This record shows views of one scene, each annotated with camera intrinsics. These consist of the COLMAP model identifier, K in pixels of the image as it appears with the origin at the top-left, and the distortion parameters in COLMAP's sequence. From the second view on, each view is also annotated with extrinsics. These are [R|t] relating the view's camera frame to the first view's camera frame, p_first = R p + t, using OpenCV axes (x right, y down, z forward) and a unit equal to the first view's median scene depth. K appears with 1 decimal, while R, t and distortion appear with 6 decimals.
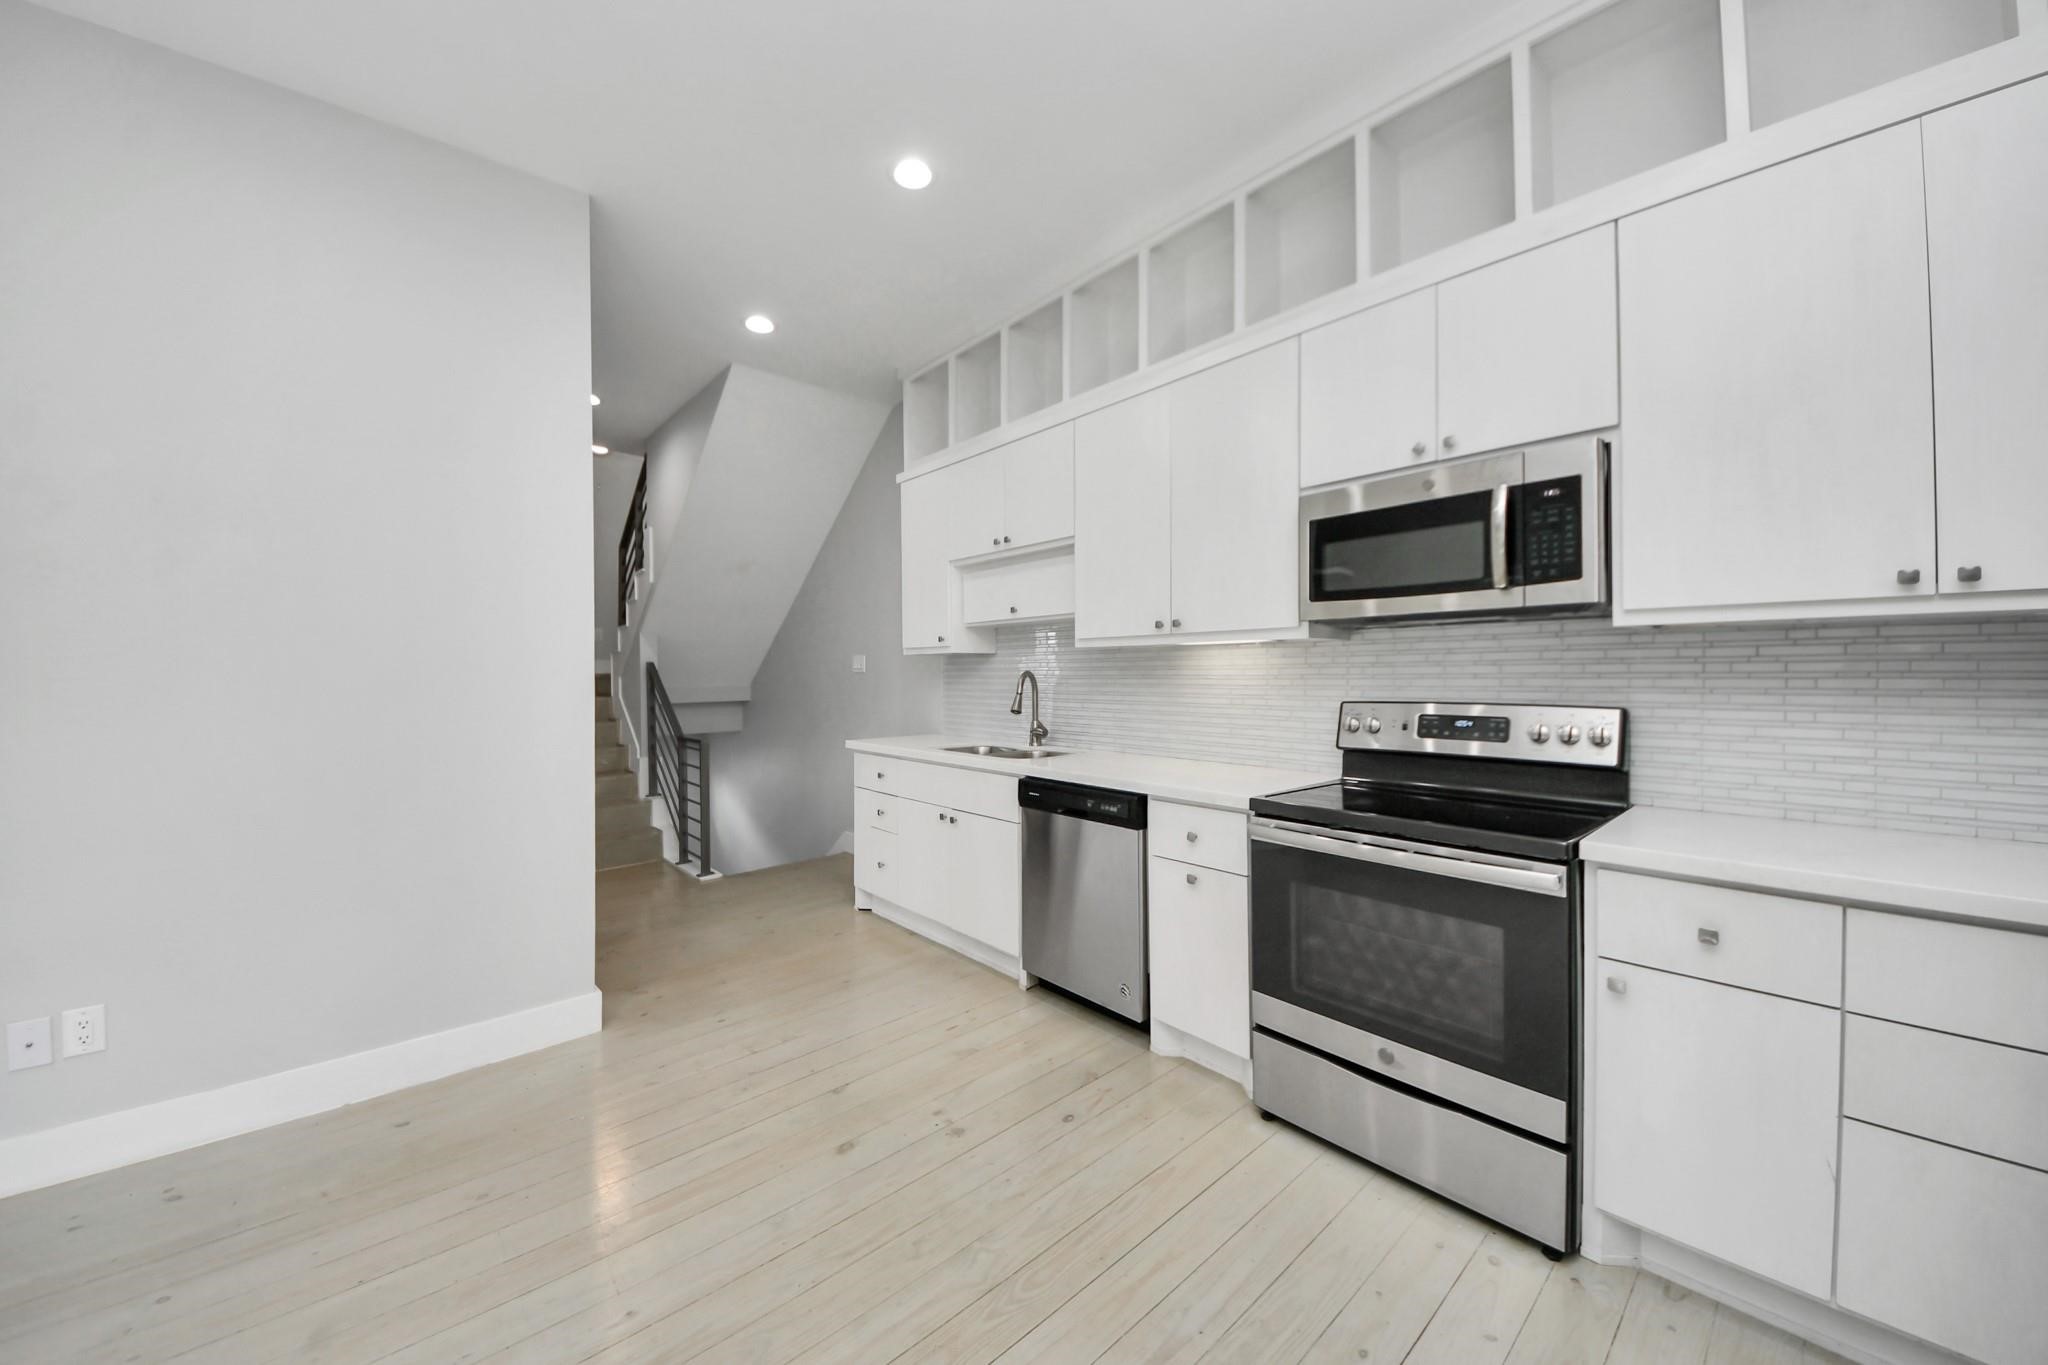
lens RADIAL K [[726.2, 0, 1024.0], [0, 726.2, 682.5], [0, 0, 1]] dist [-0.000940, -0.010073]
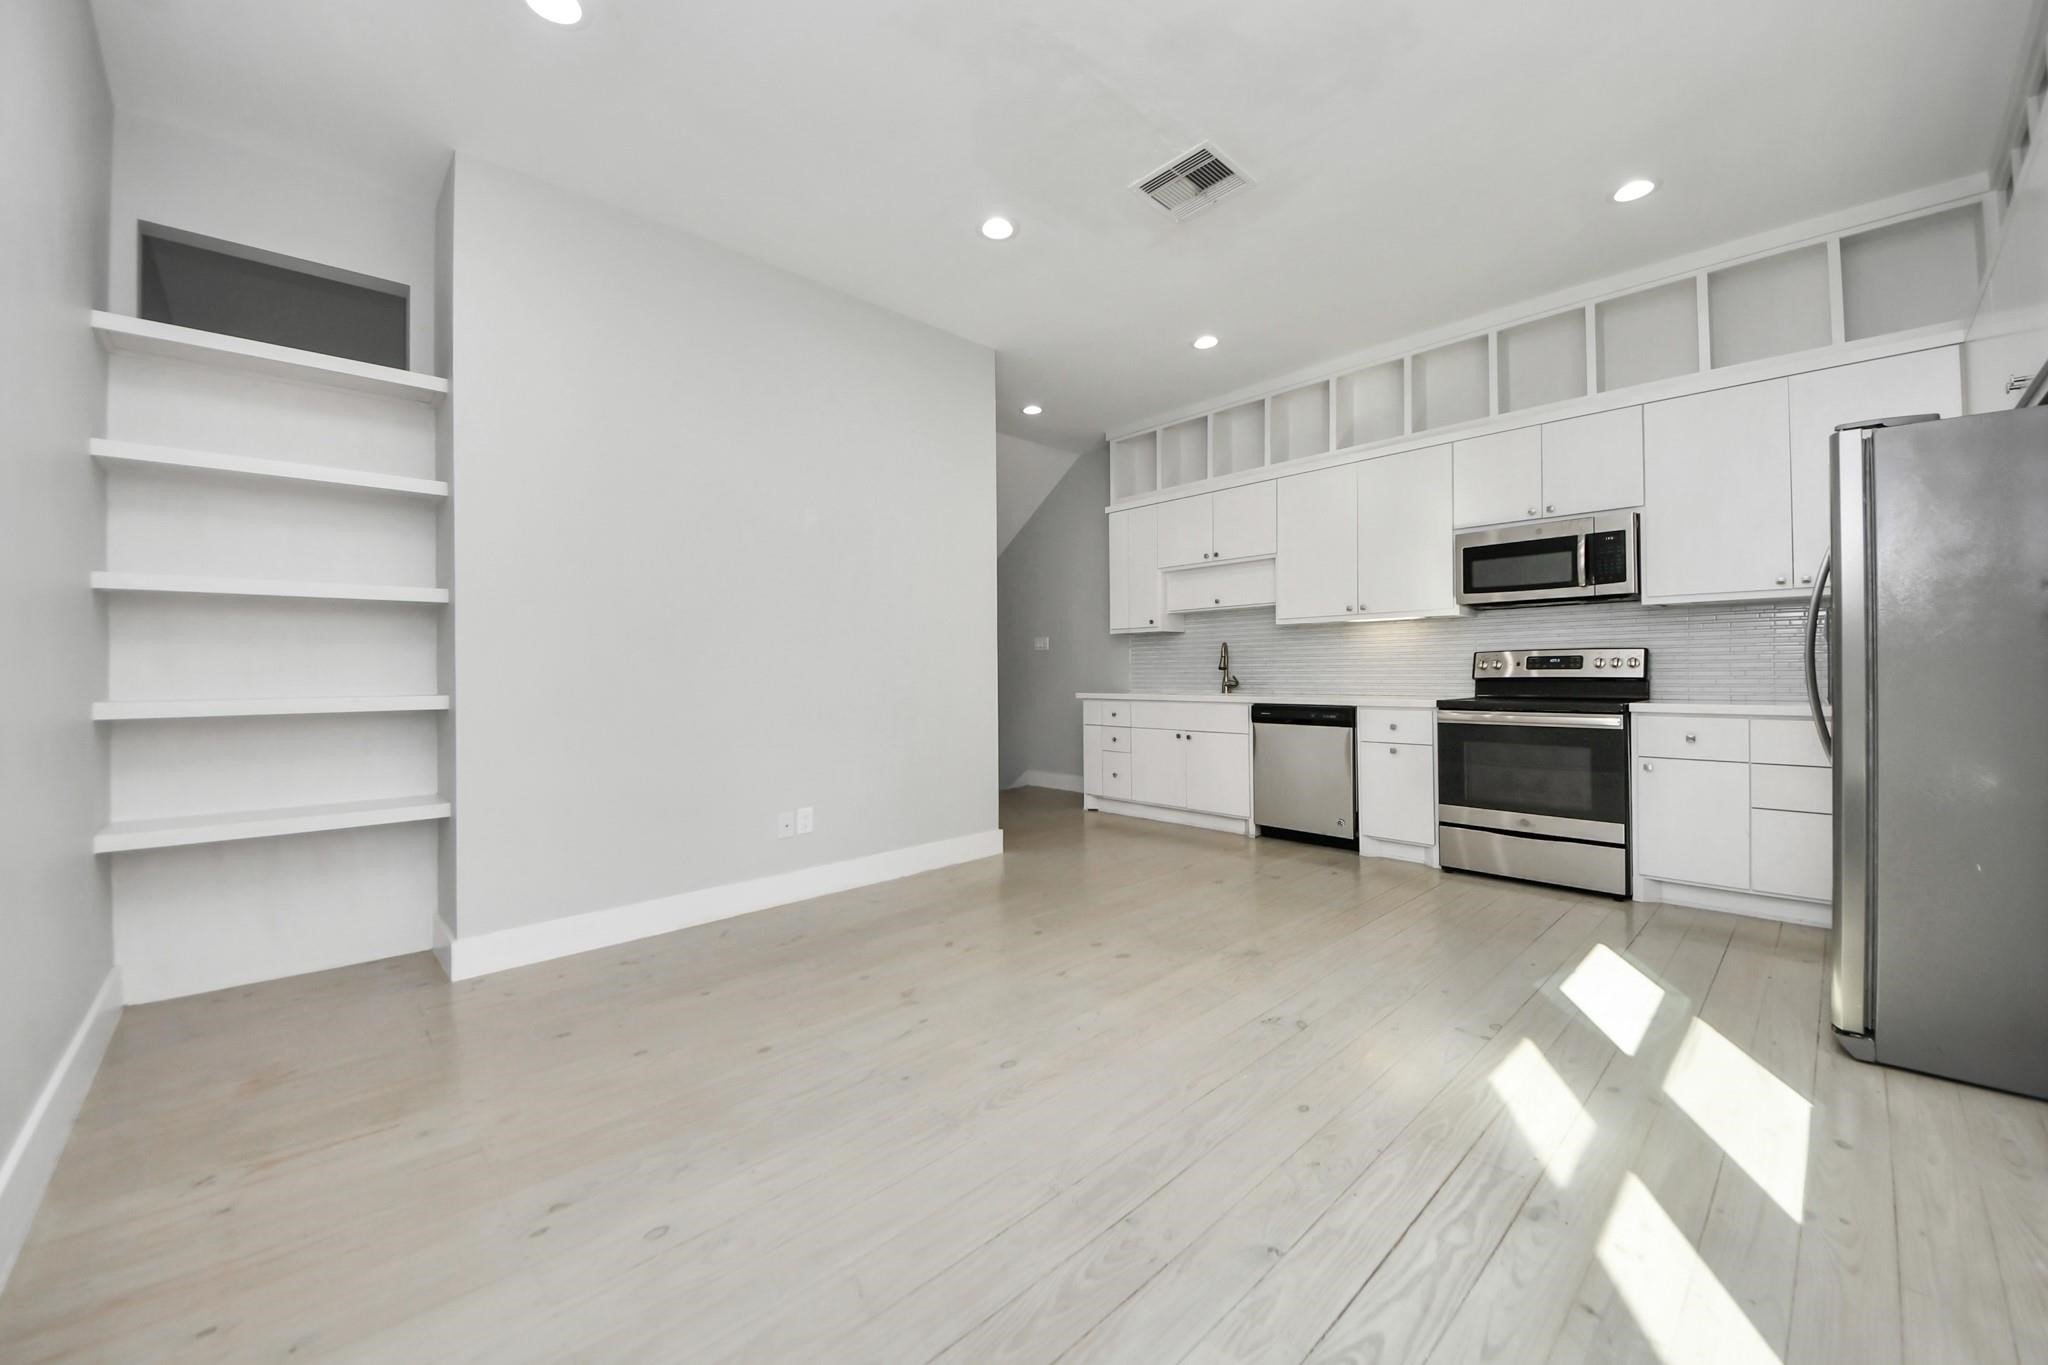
lens RADIAL K [[658.8, 0, 1019.3], [0, 658.8, 664.7], [0, 0, 1]] dist [-0.025101, -0.000073]
pose [[0.998140, 0.004181, -0.060820, -0.652019], [-0.004948, 0.999910, -0.012477, 0.096841], [0.060763, 0.012755, 0.998071, -0.721160]]
